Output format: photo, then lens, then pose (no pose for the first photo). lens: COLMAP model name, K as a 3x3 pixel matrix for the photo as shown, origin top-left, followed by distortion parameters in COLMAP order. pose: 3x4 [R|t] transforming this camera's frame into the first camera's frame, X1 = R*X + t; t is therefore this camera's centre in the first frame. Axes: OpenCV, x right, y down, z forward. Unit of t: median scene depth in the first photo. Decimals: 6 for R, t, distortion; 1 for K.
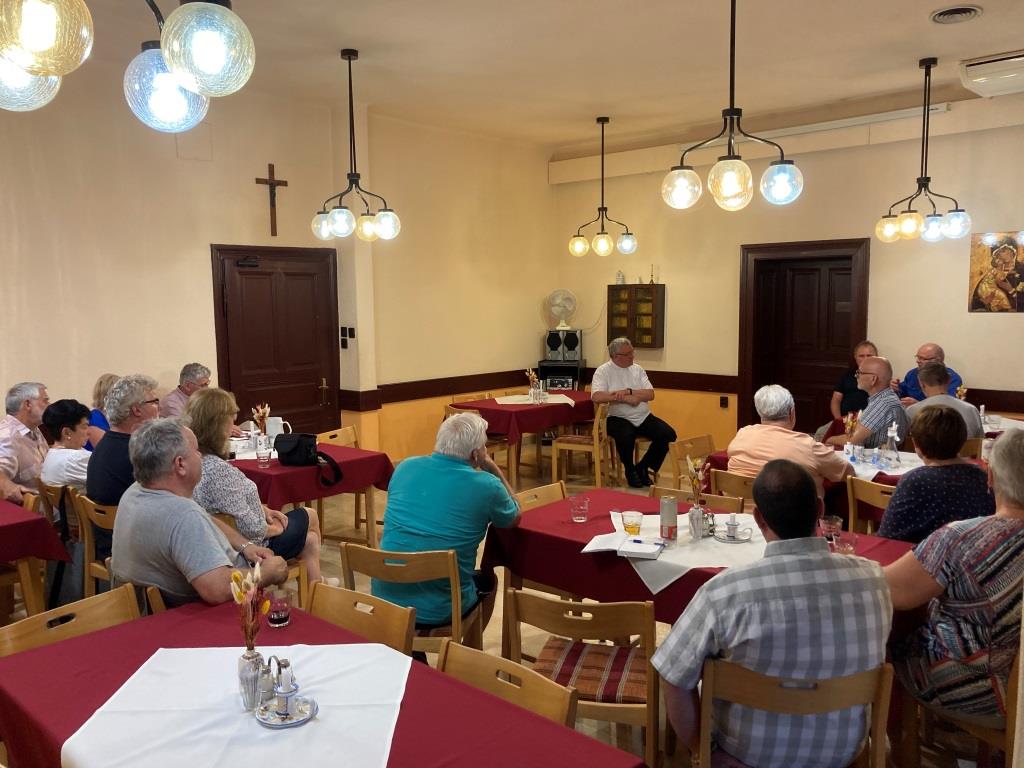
lens RADIAL K [[837.7, 0, 485.9], [0, 837.7, 388.8], [0, 0, 1]] dist [-0.006727, -0.016395]
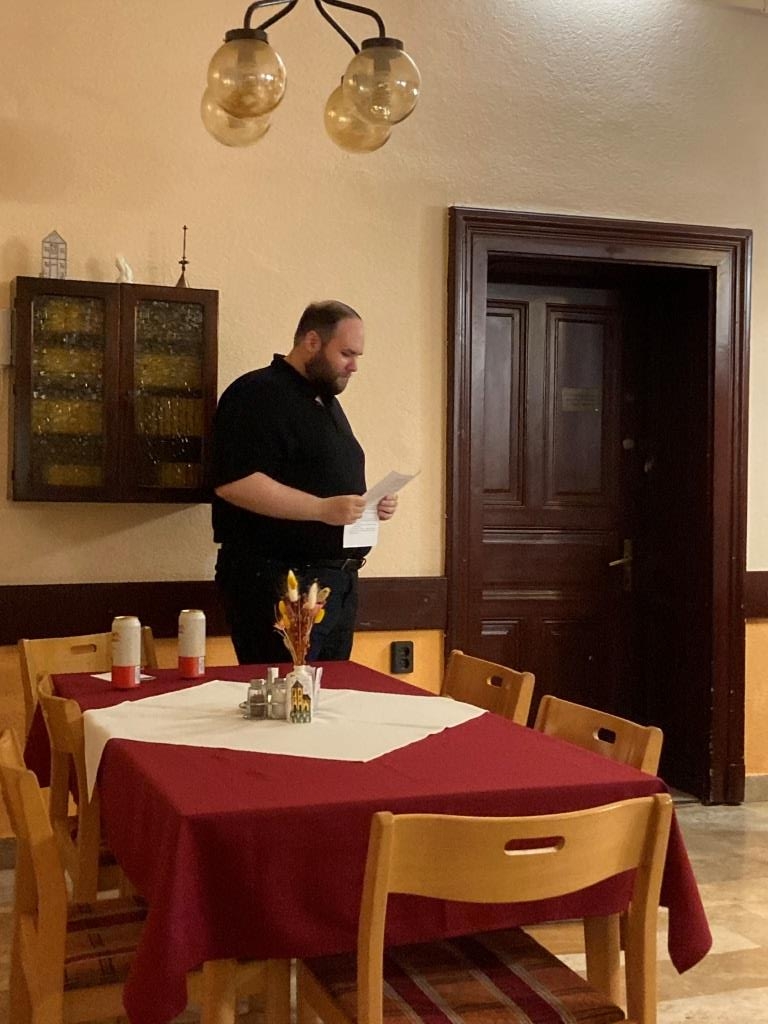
lens RADIAL K [[1414.7, 0, 384.0], [0, 1414.7, 512.0], [0, 0, 1]] dist [0.026972, 0.025888]
pose [[0.432989, 0.000717, 0.901399, -0.247476], [0.077338, 0.996283, -0.037941, -0.022798], [-0.898075, 0.086141, 0.431324, 0.782280]]
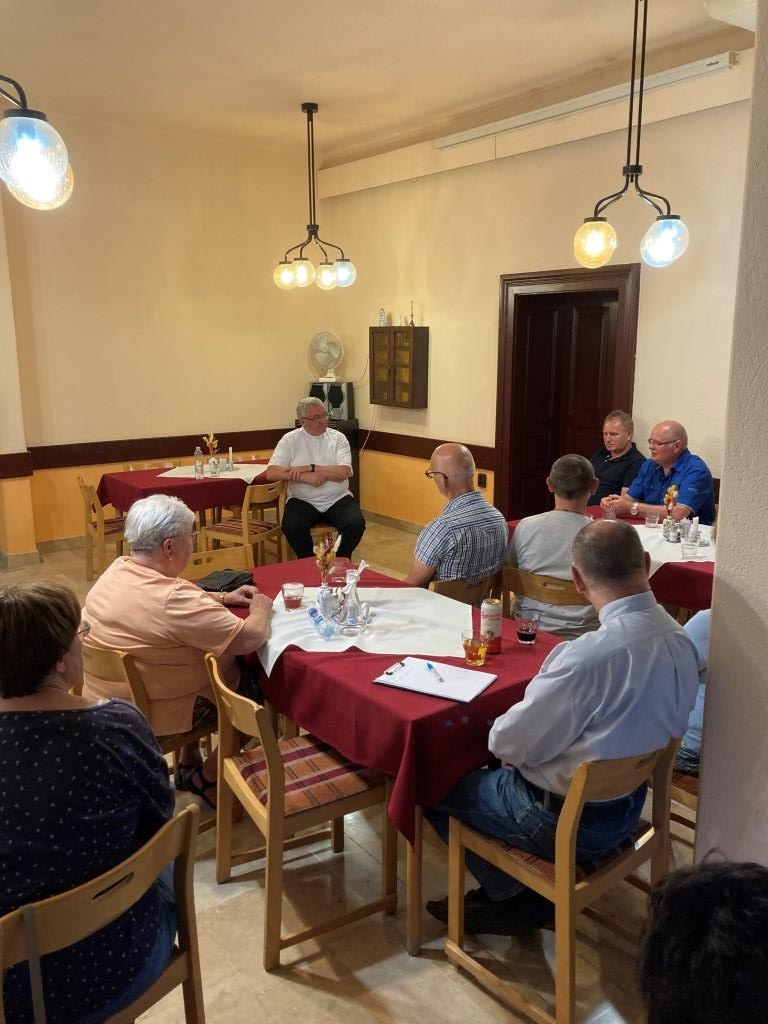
lens RADIAL K [[839.8, 0, 398.7], [0, 839.8, 516.4], [0, 0, 1]] dist [0.062708, -0.093089]
pose [[0.987984, 0.045606, -0.147673, 0.337356], [-0.029989, 0.993881, 0.106307, -0.033881], [0.151618, -0.100601, 0.983306, 0.215325]]
